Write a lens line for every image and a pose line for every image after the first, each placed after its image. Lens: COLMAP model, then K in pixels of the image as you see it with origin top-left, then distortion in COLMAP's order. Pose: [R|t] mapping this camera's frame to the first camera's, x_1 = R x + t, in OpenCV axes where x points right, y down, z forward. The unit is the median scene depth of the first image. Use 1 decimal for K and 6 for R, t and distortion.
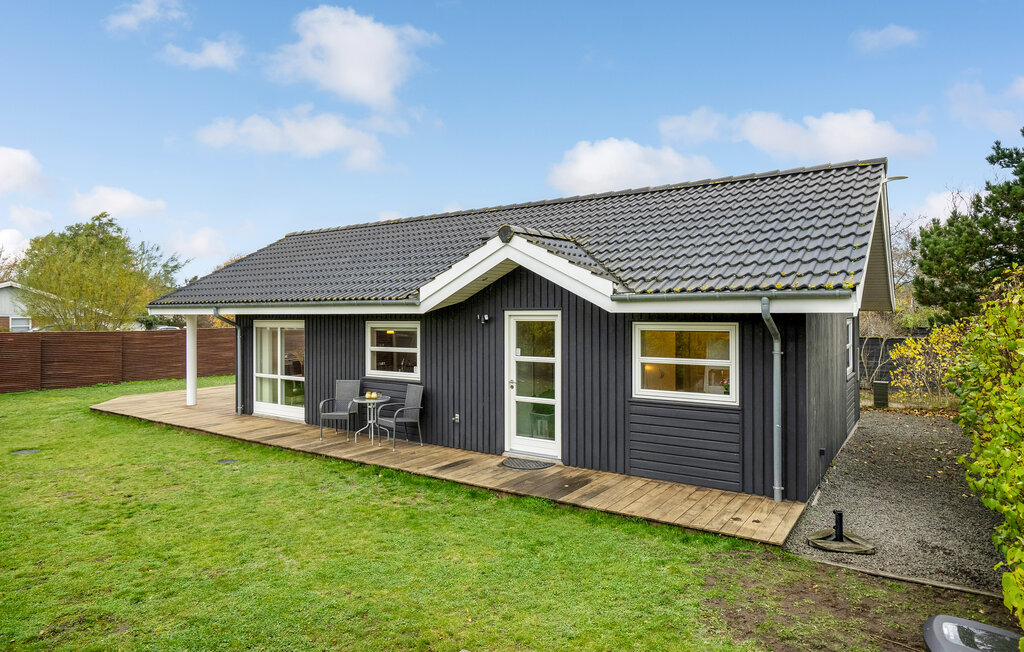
lens RADIAL K [[617.7, 0, 512.0], [0, 617.7, 326.0], [0, 0, 1]] dist [0.000542, 0.000504]
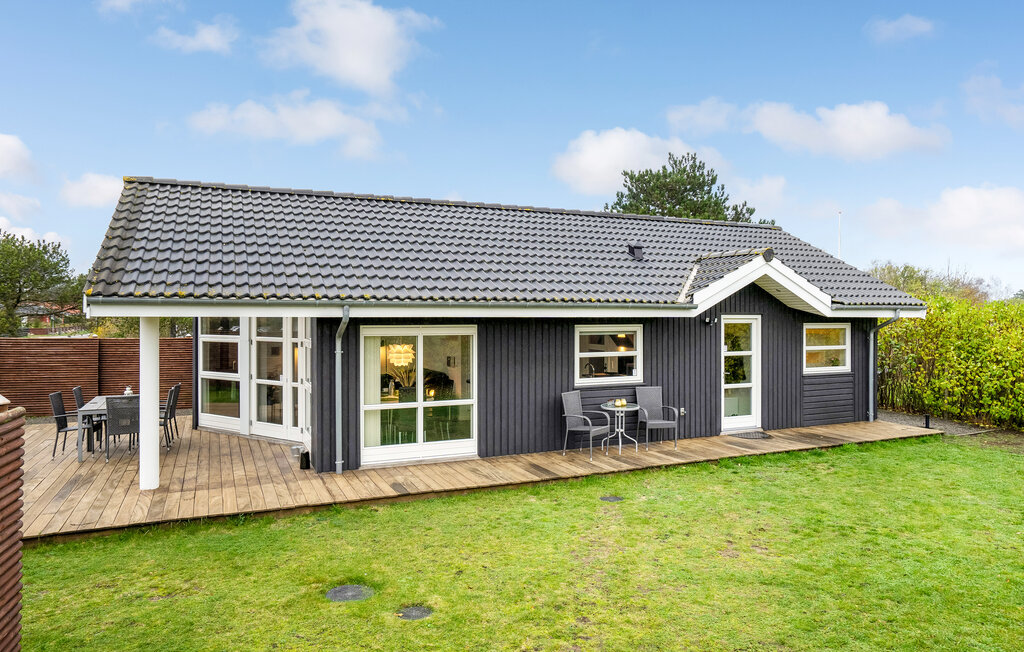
lens RADIAL K [[653.1, 0, 519.0], [0, 653.1, 329.3], [0, 0, 1]] dist [-0.004222, 0.000080]
pose [[0.508748, -0.013865, 0.860804, -1.283380], [0.014980, 0.999861, 0.007252, -0.011342], [-0.860785, 0.009206, 0.508885, 0.677567]]
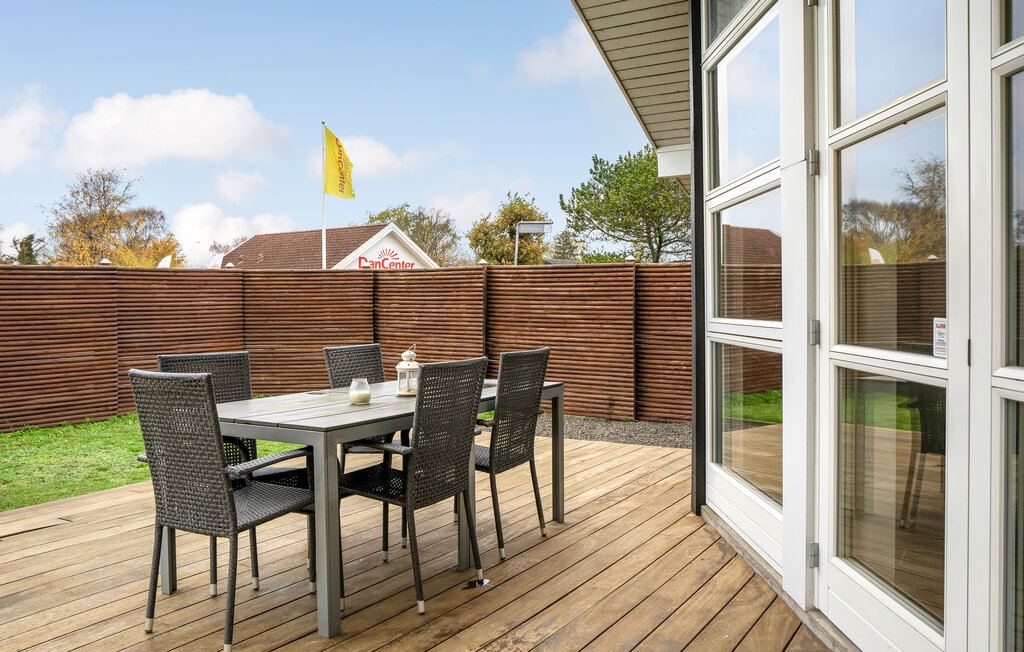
lens RADIAL K [[809.5, 0, 512.0], [0, 809.5, 326.0], [0, 0, 1]] dist [-0.001608, -0.000499]
pose [[0.998791, -0.003357, 0.049051, -0.631812], [0.002994, 0.999968, 0.007461, 0.071901], [-0.049074, -0.007305, 0.998768, 1.413806]]
